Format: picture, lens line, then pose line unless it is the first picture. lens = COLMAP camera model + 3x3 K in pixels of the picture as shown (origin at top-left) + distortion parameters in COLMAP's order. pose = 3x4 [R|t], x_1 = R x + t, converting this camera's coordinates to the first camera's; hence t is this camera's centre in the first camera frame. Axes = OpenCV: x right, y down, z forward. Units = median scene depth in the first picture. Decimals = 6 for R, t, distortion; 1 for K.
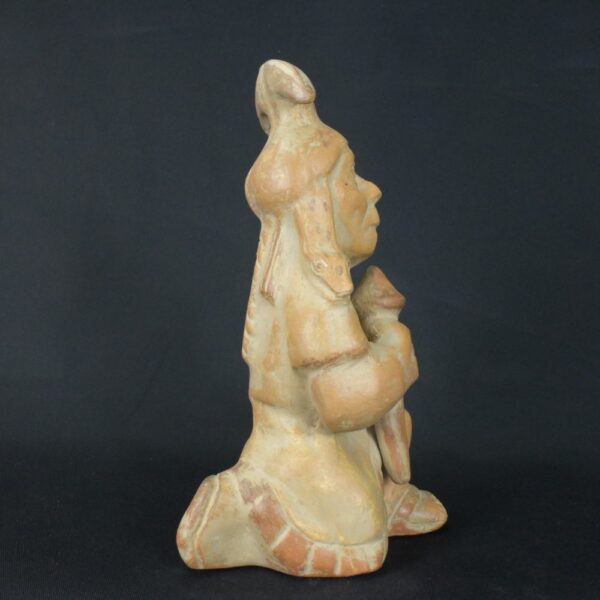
lens RADIAL K [[751.6, 0, 300.0], [0, 751.6, 300.0], [0, 0, 1]] dist [0.009755, 0.006693]
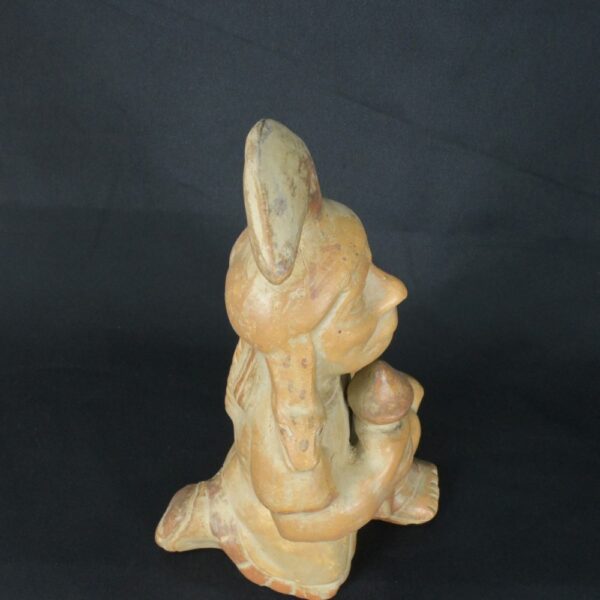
lens RADIAL K [[751.6, 0, 300.0], [0, 751.6, 300.0], [0, 0, 1]] dist [0.009755, 0.006693]
pose [[0.962161, 0.222905, -0.156712, 0.136933], [-0.068078, 0.753547, 0.653860, -0.680545], [0.263839, -0.618450, 0.740209, 0.456412]]
